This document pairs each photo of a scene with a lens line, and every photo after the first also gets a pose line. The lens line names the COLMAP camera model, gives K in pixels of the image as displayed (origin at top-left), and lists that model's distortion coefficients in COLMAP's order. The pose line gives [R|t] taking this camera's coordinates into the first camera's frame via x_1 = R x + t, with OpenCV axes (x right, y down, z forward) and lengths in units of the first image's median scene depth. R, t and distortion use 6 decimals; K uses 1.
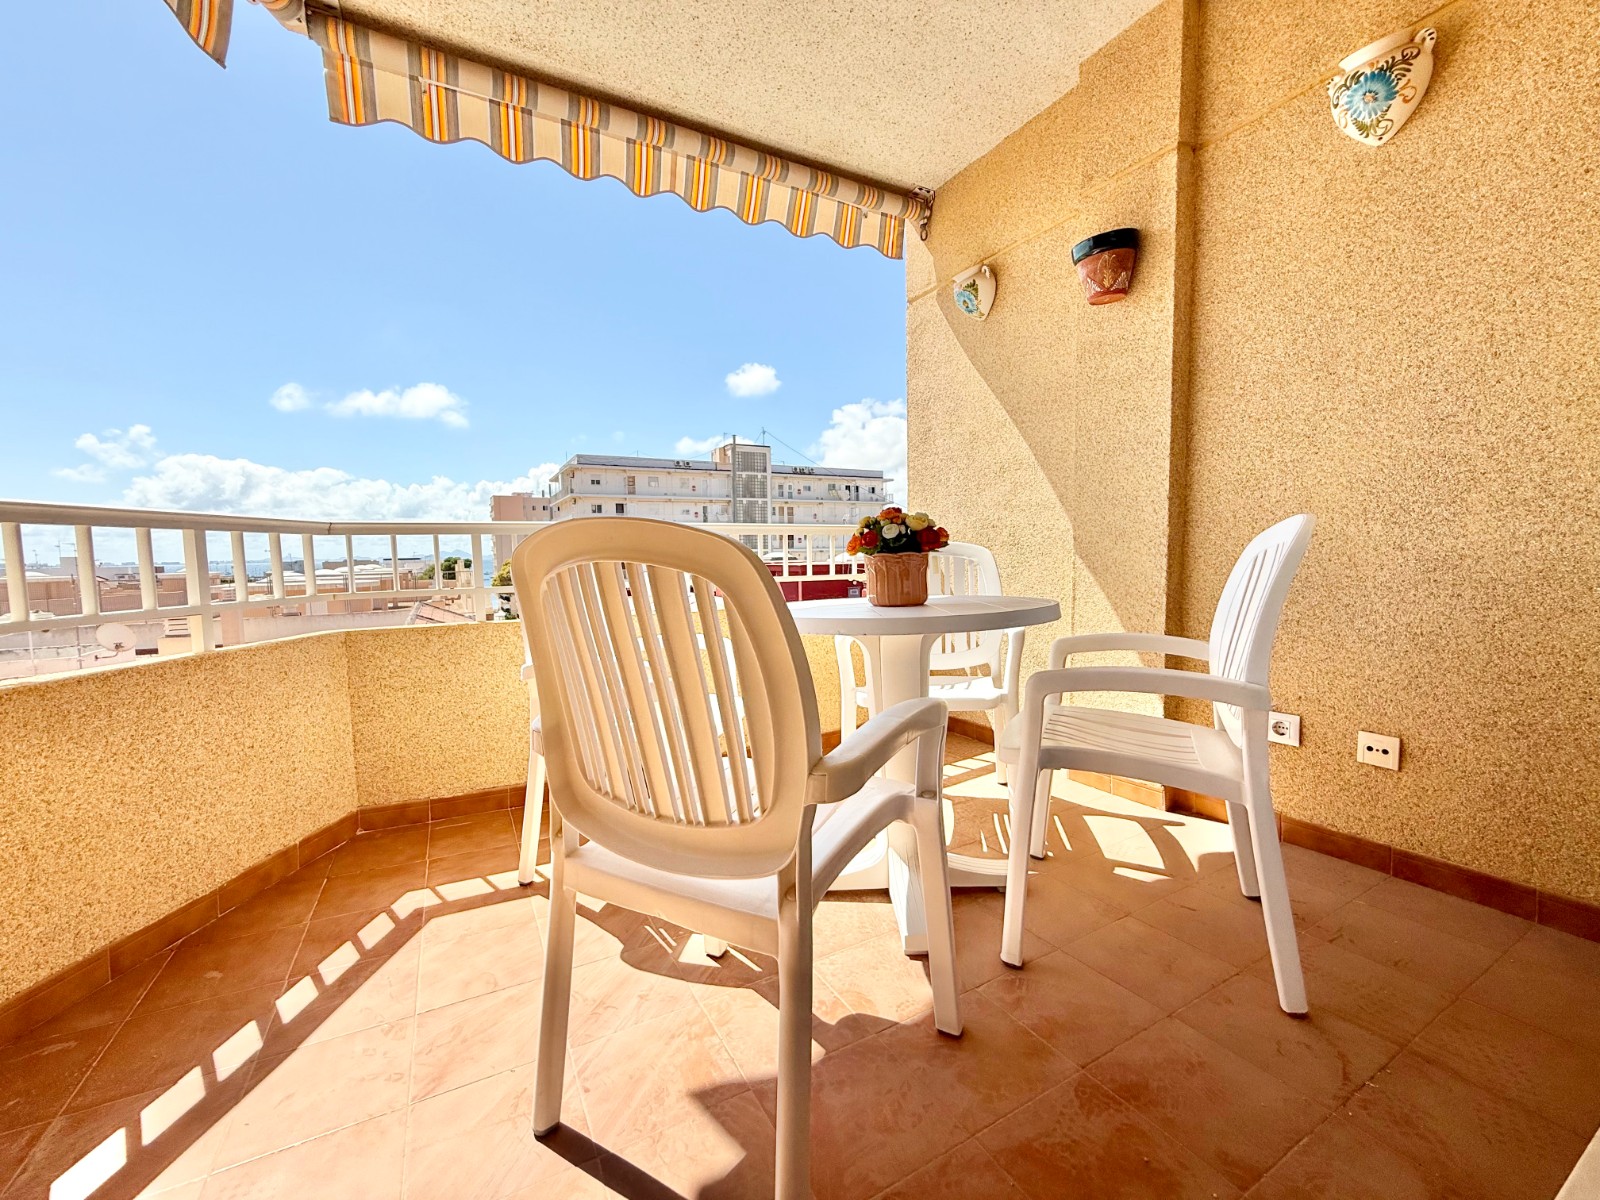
lens RADIAL K [[630.6, 0, 787.2], [0, 630.6, 597.3], [0, 0, 1]] dist [0.003512, 0.000230]
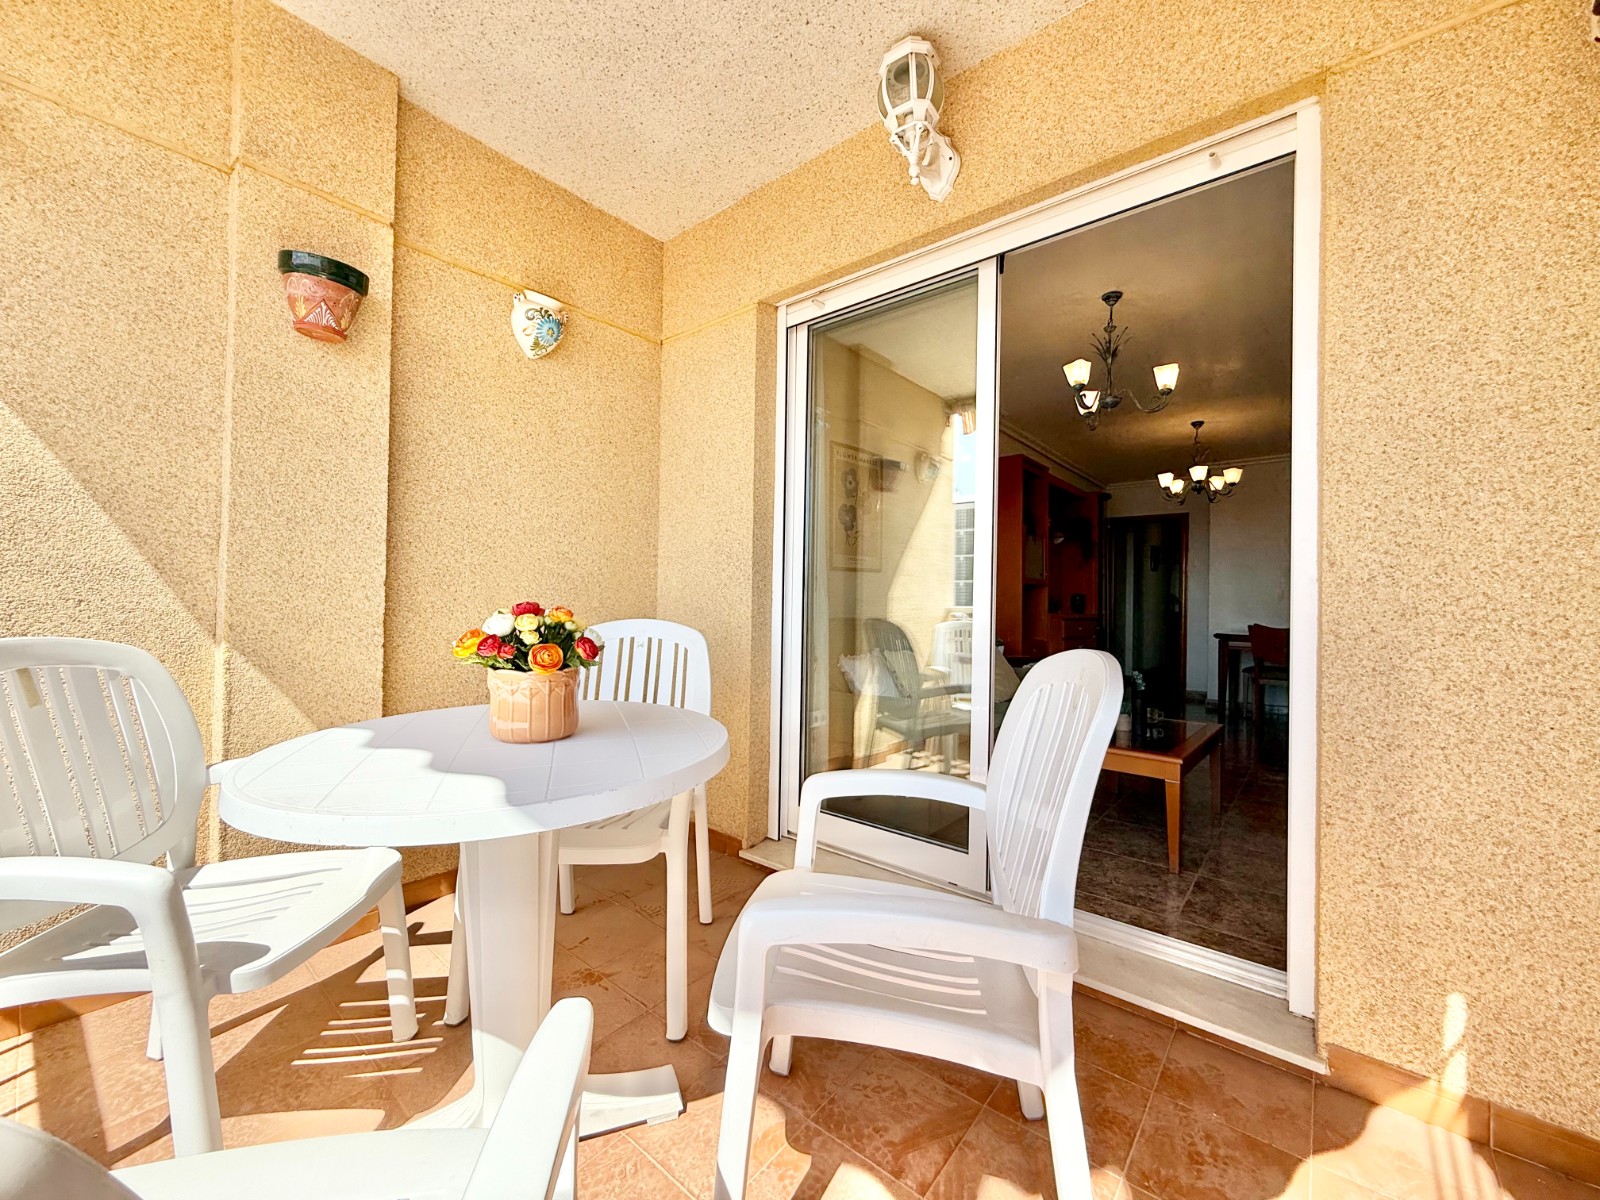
lens RADIAL K [[635.7, 0, 794.3], [0, 635.7, 599.7], [0, 0, 1]] dist [0.000799, -0.000319]
pose [[-0.366308, 0.018150, 0.930317, -0.393121], [0.057176, 0.998360, 0.003035, -0.082984], [-0.928735, 0.054303, -0.366745, 0.627499]]
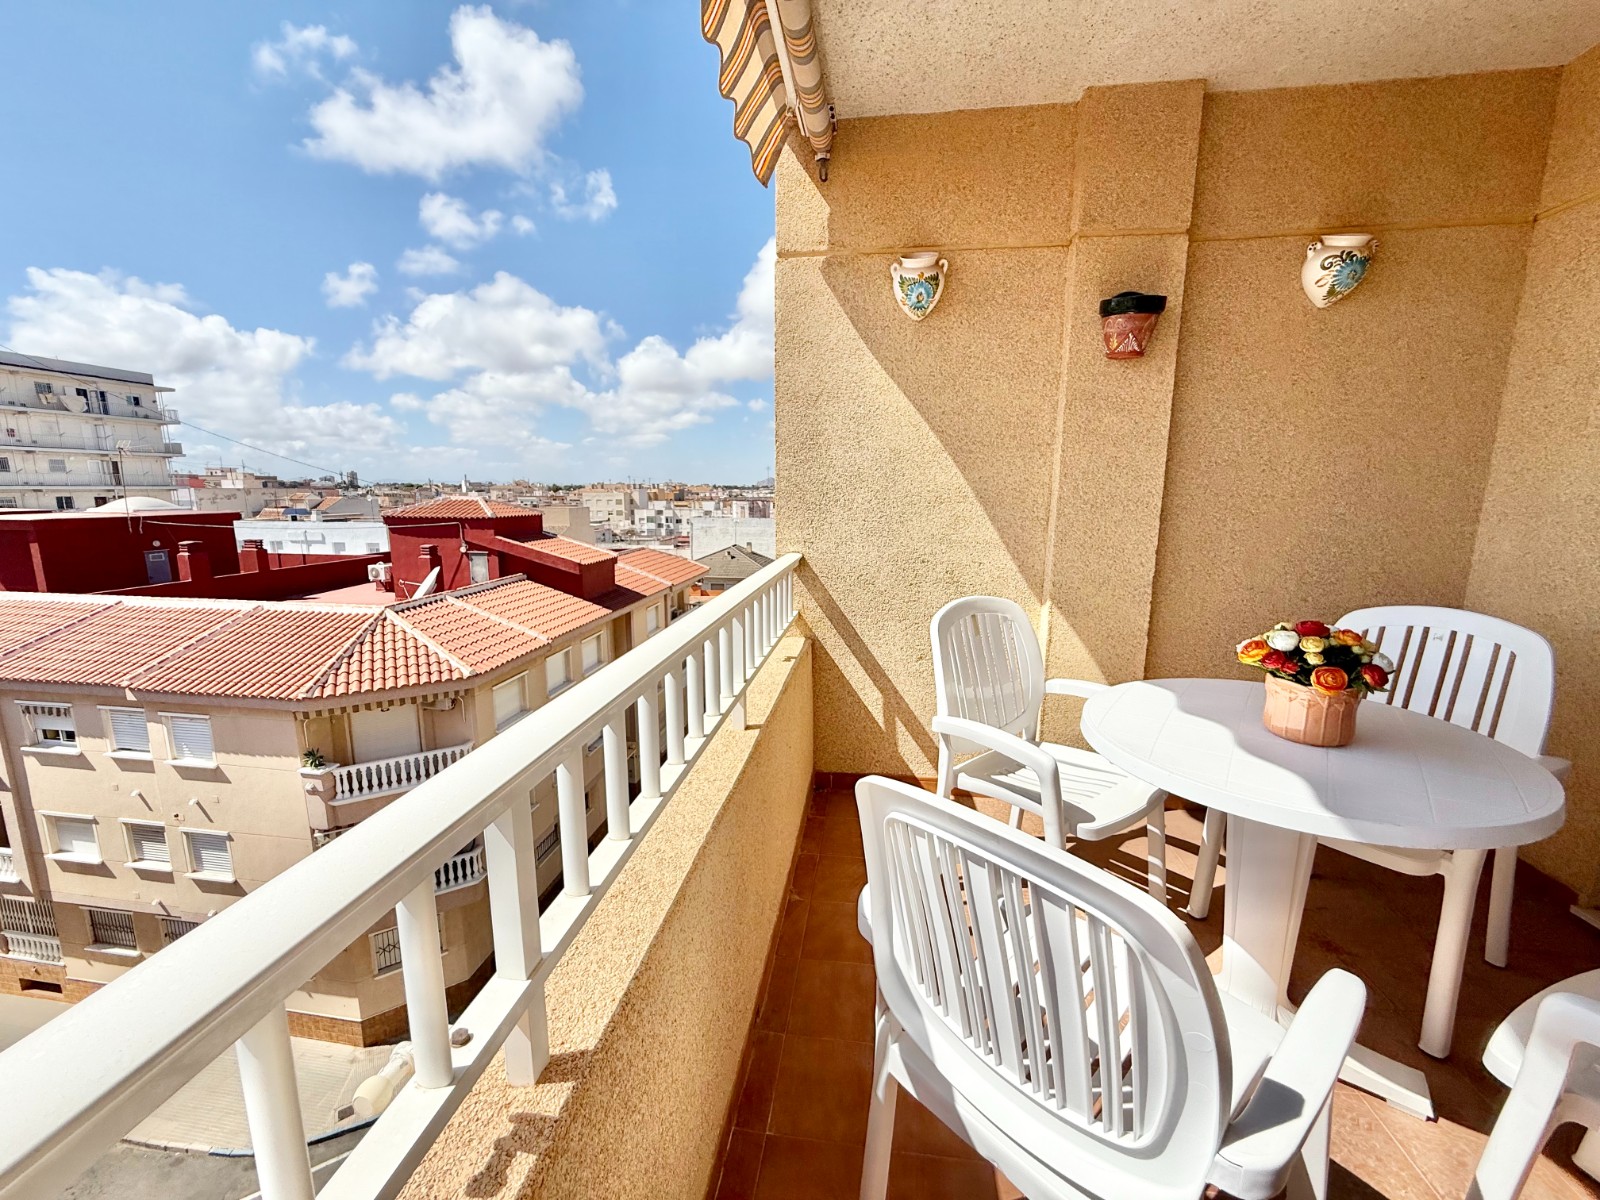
lens RADIAL K [[635.7, 0, 794.3], [0, 635.7, 599.7], [0, 0, 1]] dist [0.000799, -0.000319]
pose [[0.599644, -0.118676, 0.791418, -0.559383], [0.045690, 0.992407, 0.114197, -0.187947], [-0.798961, -0.032317, 0.600513, 0.664992]]
